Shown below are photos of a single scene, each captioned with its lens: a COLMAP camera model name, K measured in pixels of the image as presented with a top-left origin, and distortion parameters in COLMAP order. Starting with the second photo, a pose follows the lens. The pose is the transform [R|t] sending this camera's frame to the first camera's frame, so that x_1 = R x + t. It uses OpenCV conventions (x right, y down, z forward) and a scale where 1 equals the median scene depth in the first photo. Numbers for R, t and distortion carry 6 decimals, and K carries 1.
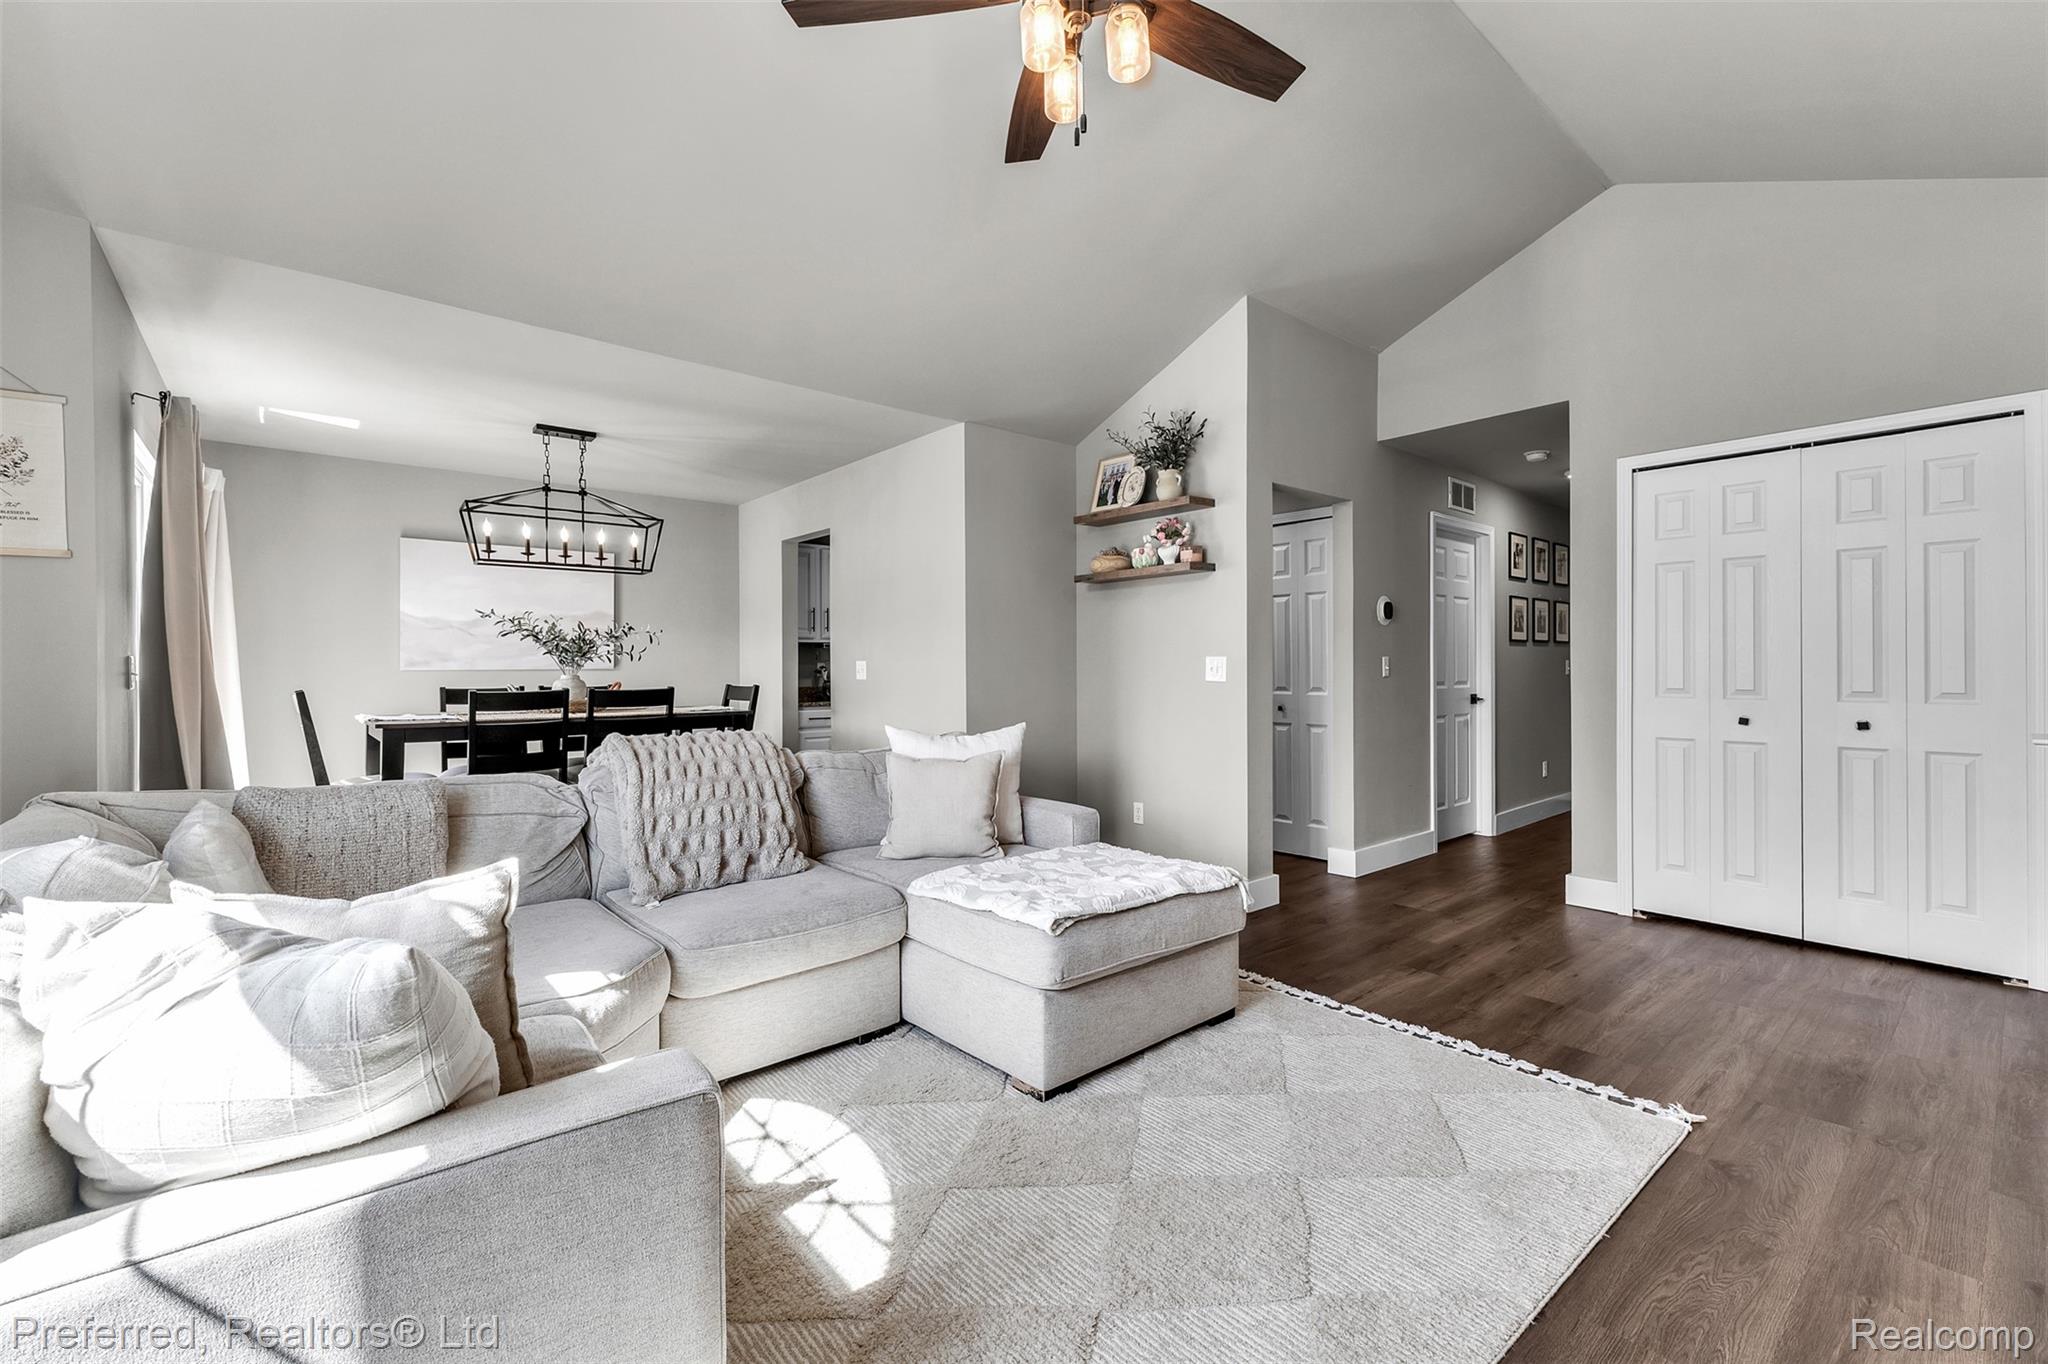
lens RADIAL K [[870.0, 0, 1024.0], [0, 870.0, 682.0], [0, 0, 1]] dist [0.003230, 0.000448]
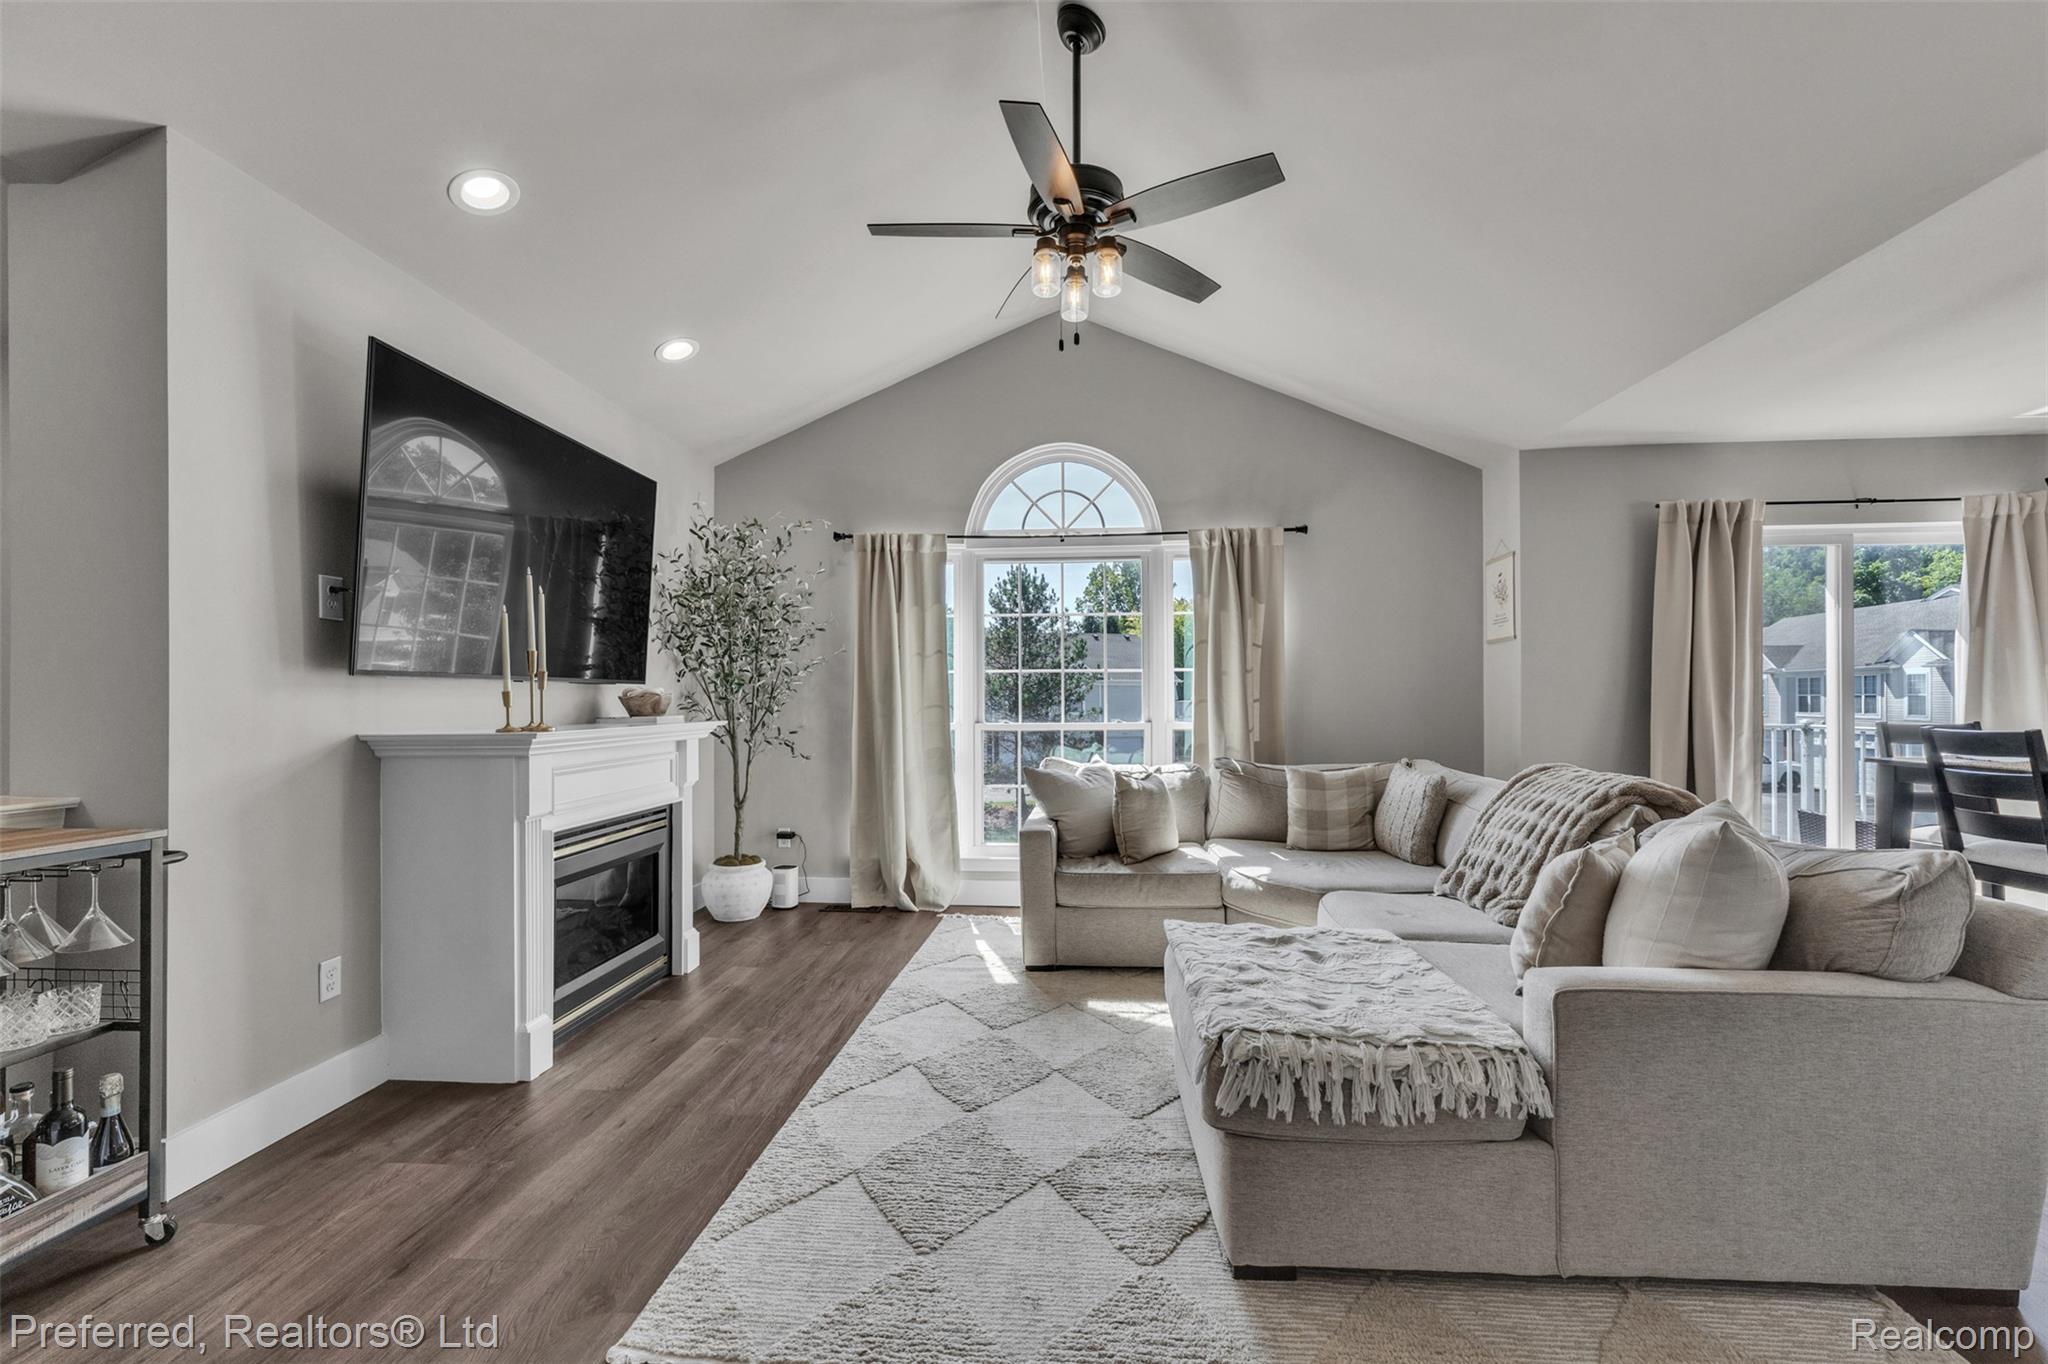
lens RADIAL K [[870.0, 0, 1024.0], [0, 870.0, 682.0], [0, 0, 1]] dist [0.003230, 0.000448]
pose [[-0.710871, -0.006349, -0.703293, 0.908879], [-0.004715, 0.999980, -0.004261, -0.039312], [0.703306, 0.000287, -0.710887, 1.548679]]
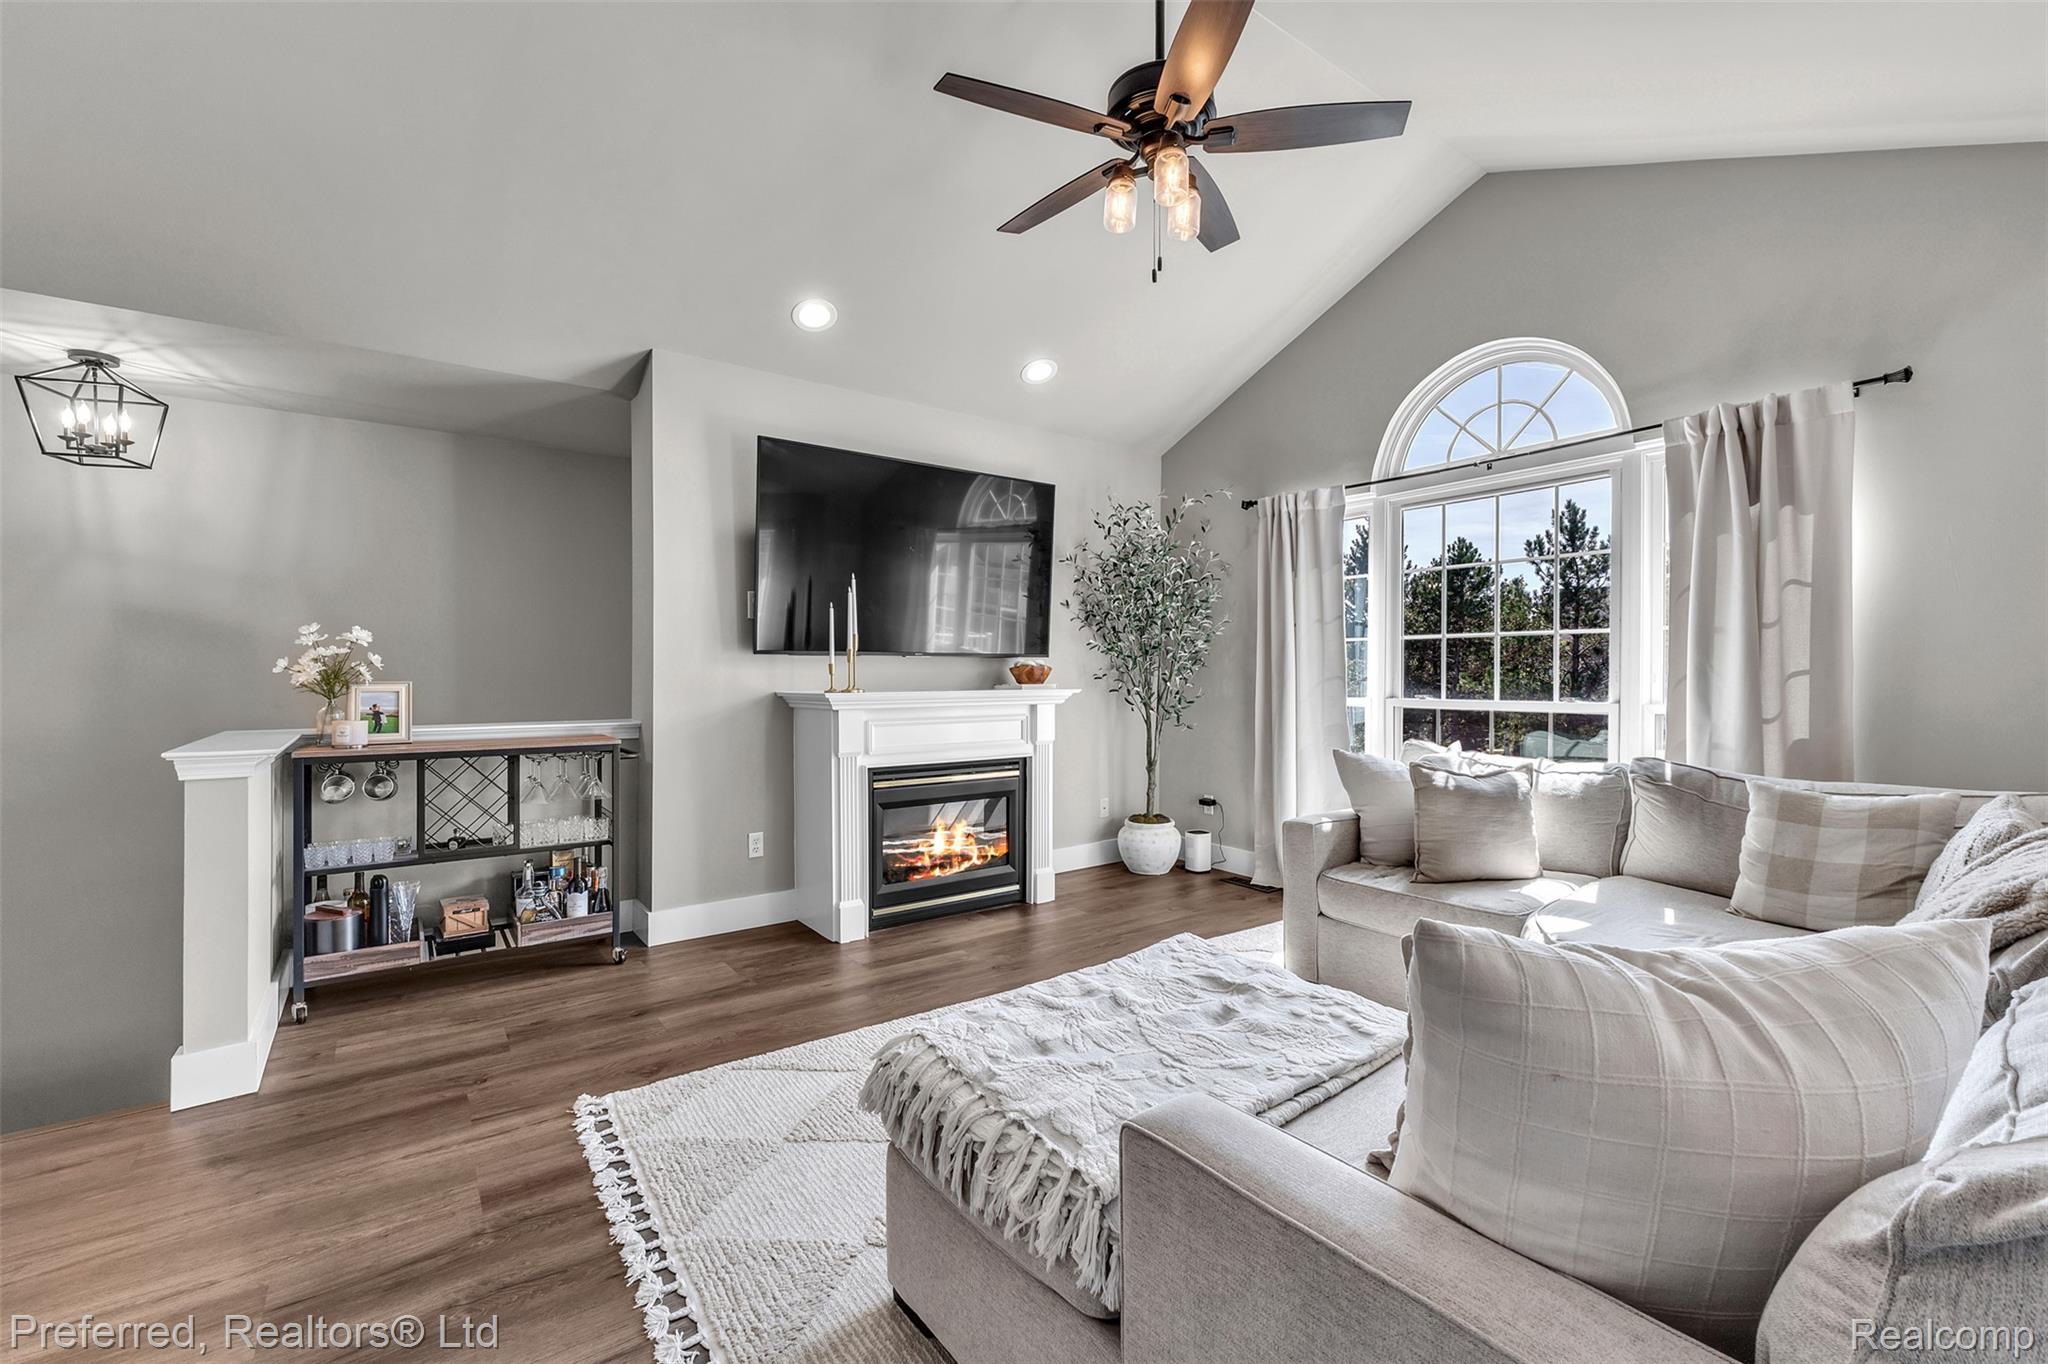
lens RADIAL K [[849.6, 0, 1027.9], [0, 849.6, 664.1], [0, 0, 1]] dist [0.003799, 0.000377]
pose [[-0.997059, 0.005961, 0.076406, 0.127976], [0.006473, 0.999958, 0.006447, -0.035511], [-0.076364, 0.006922, -0.997056, 1.791692]]
